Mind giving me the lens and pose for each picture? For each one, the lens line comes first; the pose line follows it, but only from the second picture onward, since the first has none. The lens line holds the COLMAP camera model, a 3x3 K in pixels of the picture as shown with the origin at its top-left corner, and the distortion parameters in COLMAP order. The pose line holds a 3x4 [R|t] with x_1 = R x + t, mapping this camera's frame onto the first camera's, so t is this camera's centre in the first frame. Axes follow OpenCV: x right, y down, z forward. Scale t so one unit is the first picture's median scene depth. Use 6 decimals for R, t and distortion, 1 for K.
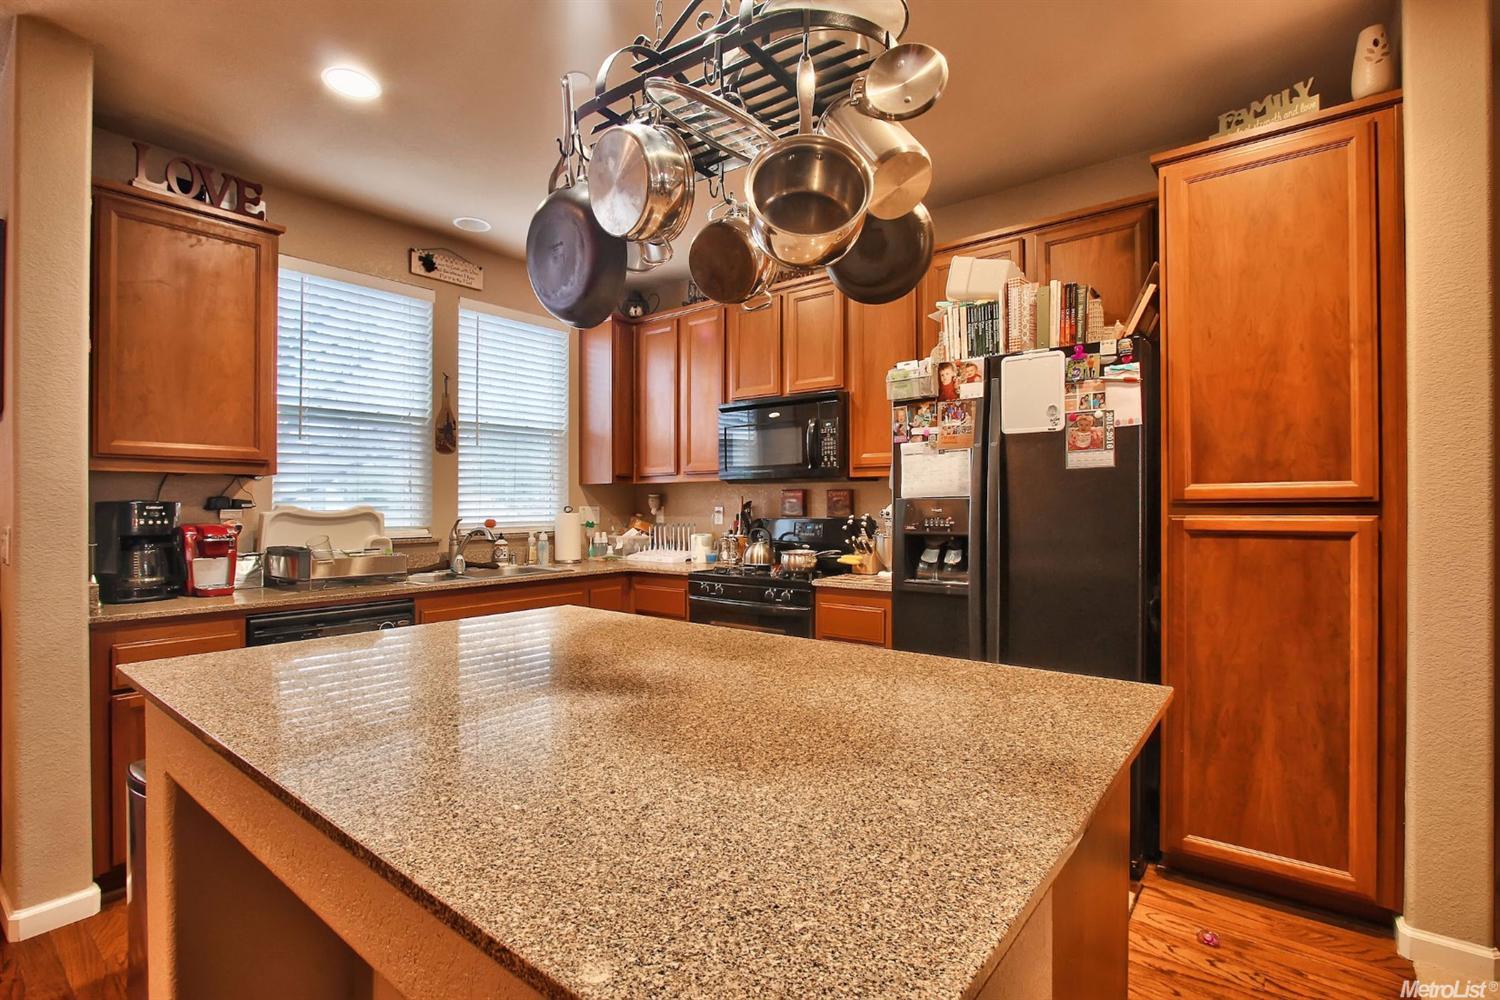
lens RADIAL K [[705.6, 0, 752.3], [0, 705.6, 495.0], [0, 0, 1]] dist [-0.010126, 0.000964]
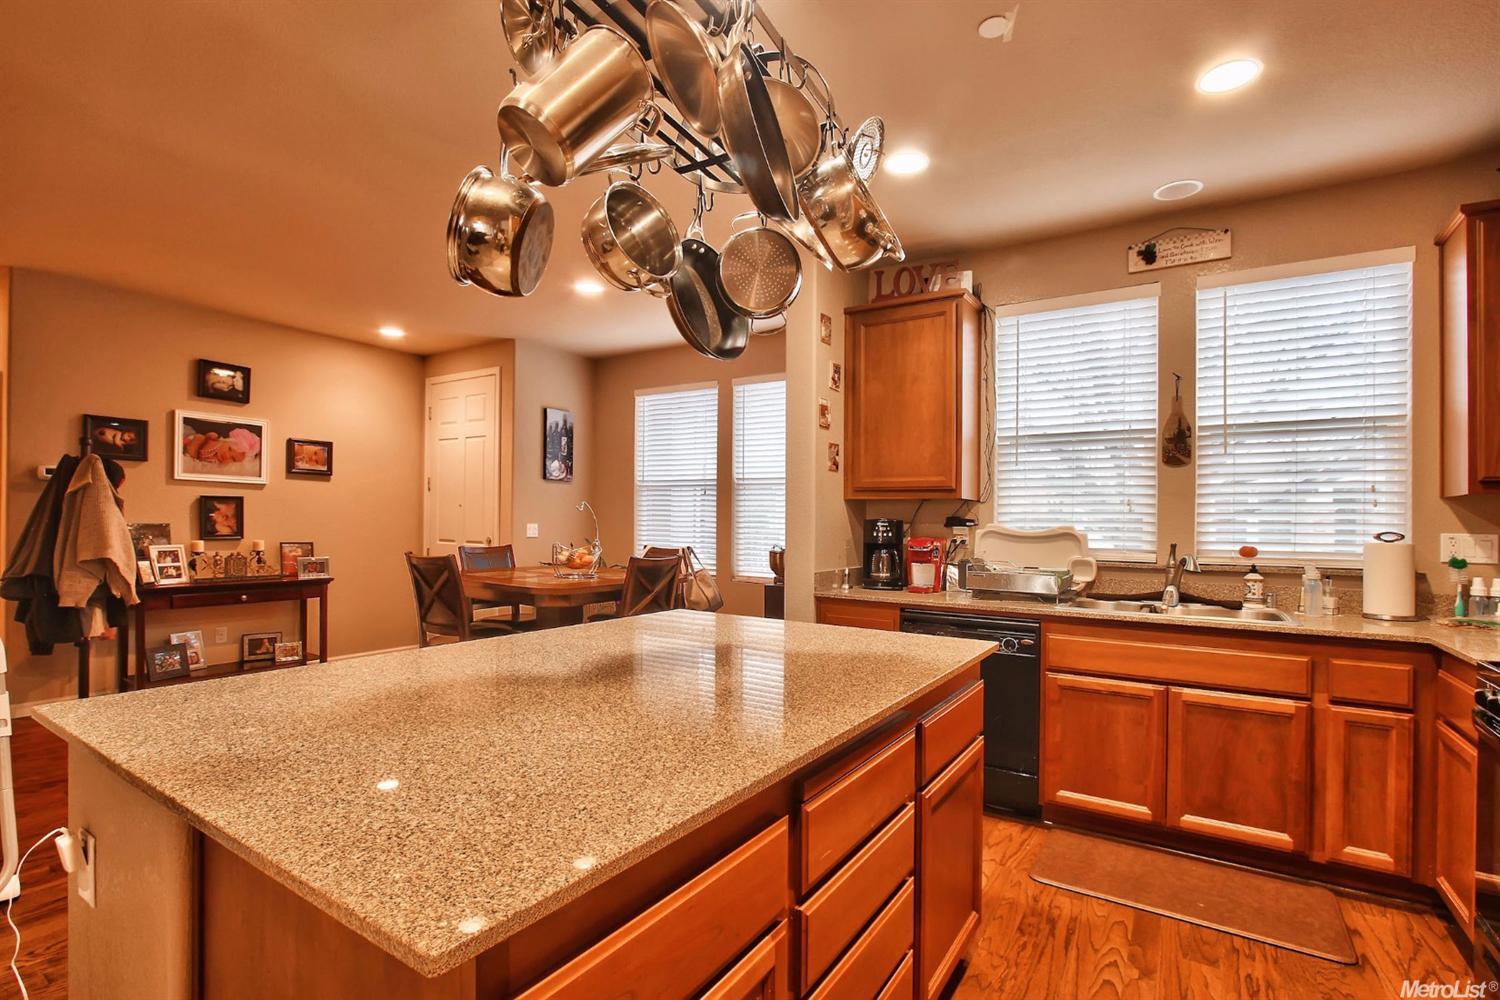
lens RADIAL K [[705.6, 0, 753.5], [0, 705.6, 514.9], [0, 0, 1]] dist [-0.010126, 0.000964]
pose [[0.080256, -0.002666, -0.996771, 0.382793], [0.000079, 0.999996, -0.002668, 0.002256], [0.996774, 0.000135, 0.080255, 0.425819]]
